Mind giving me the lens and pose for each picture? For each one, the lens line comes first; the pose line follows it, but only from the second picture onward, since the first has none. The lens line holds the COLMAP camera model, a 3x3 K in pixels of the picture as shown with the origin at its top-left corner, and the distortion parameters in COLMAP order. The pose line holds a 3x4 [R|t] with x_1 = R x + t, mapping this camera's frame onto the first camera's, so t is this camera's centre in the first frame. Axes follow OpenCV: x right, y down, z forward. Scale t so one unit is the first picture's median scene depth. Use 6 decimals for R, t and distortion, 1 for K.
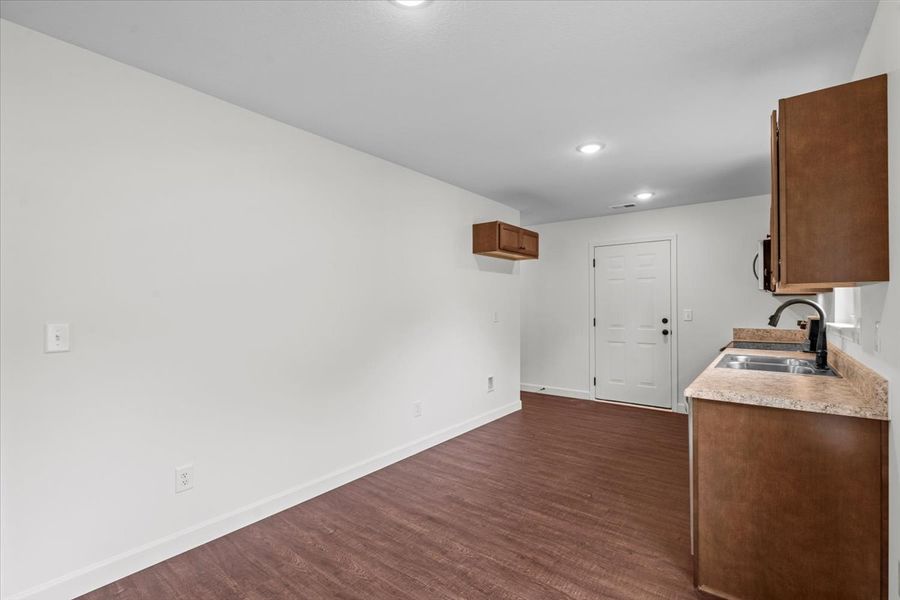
lens RADIAL K [[408.0, 0, 445.4], [0, 408.0, 304.7], [0, 0, 1]] dist [-0.002326, 0.001903]
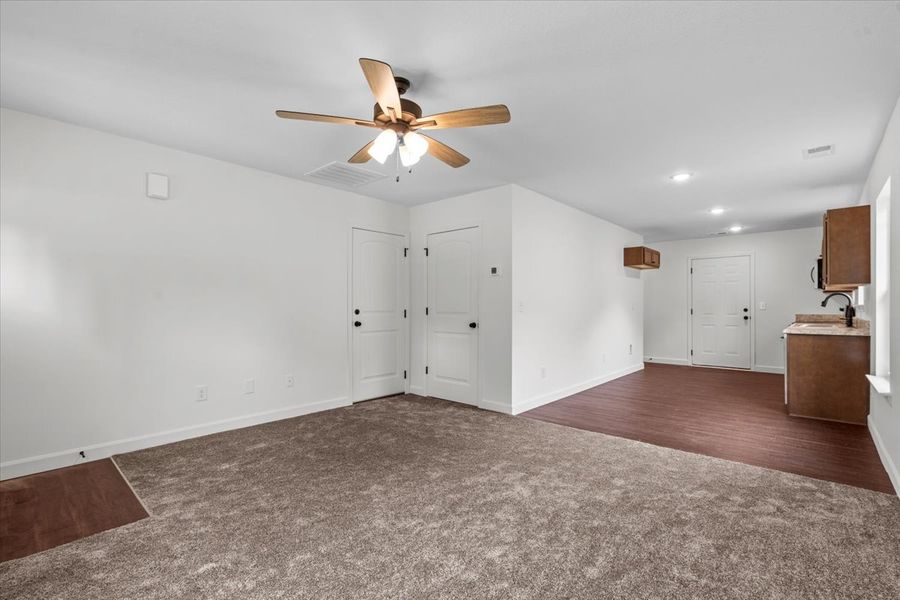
lens RADIAL K [[411.1, 0, 441.6], [0, 411.1, 308.3], [0, 0, 1]] dist [0.000774, 0.000486]
pose [[0.997583, 0.002630, -0.069441, -0.638311], [-0.002377, 0.999990, 0.003728, 0.042243], [0.069450, -0.003554, 0.997579, -0.788744]]
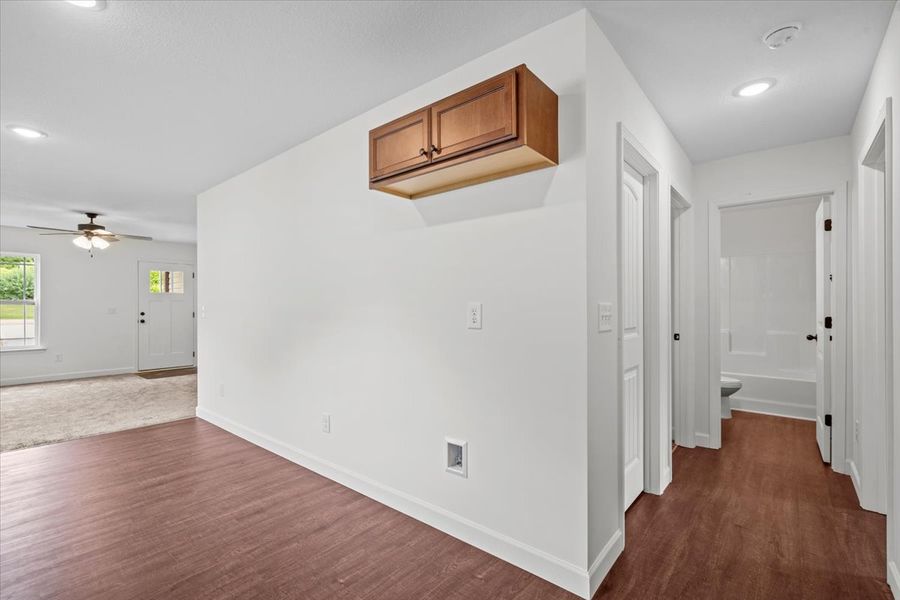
lens RADIAL K [[408.0, 0, 445.4], [0, 408.0, 304.7], [0, 0, 1]] dist [-0.002326, 0.001903]
pose [[-0.035828, -0.000667, -0.999358, 0.738862], [0.003930, 0.999992, -0.000809, 0.022144], [0.999350, -0.003956, -0.035825, 1.272579]]
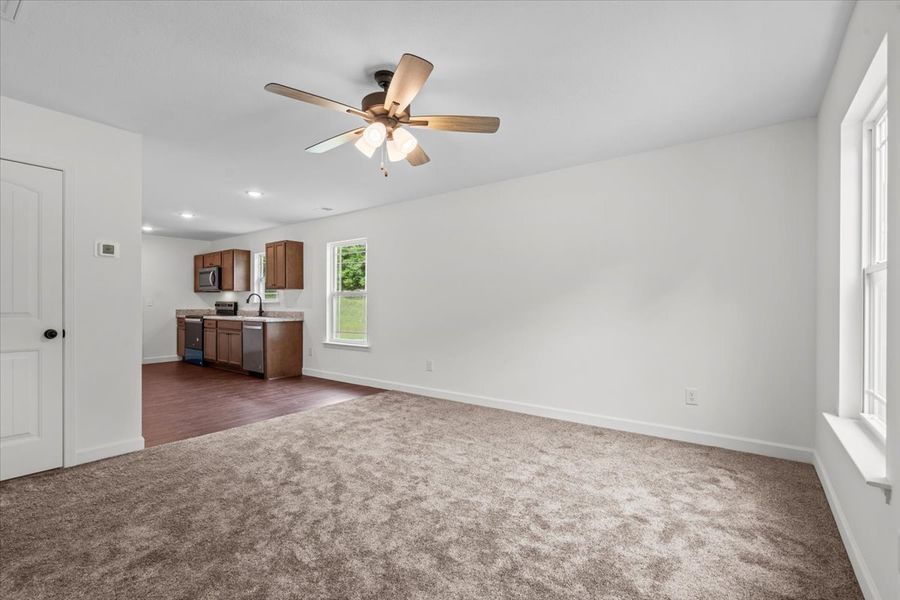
lens RADIAL K [[417.8, 0, 450.0], [0, 417.8, 300.0], [0, 0, 1]] dist [-0.001101, 0.000200]
pose [[-0.044378, 0.008317, 0.998980, -1.502335], [-0.001777, 0.999963, -0.008404, 0.038632], [-0.999013, -0.002148, -0.044361, -0.168063]]
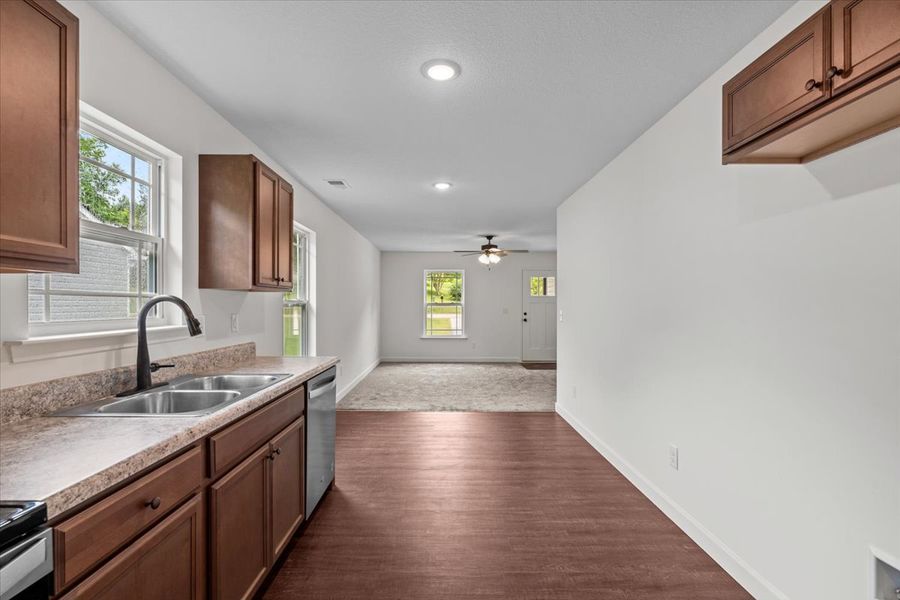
lens RADIAL K [[408.0, 0, 445.4], [0, 408.0, 304.7], [0, 0, 1]] dist [-0.002326, 0.001903]
pose [[-0.781348, 0.000561, -0.624095, 0.654117], [0.000095, 1.000000, 0.000781, 0.002991], [0.624095, 0.000551, -0.781348, 1.298323]]
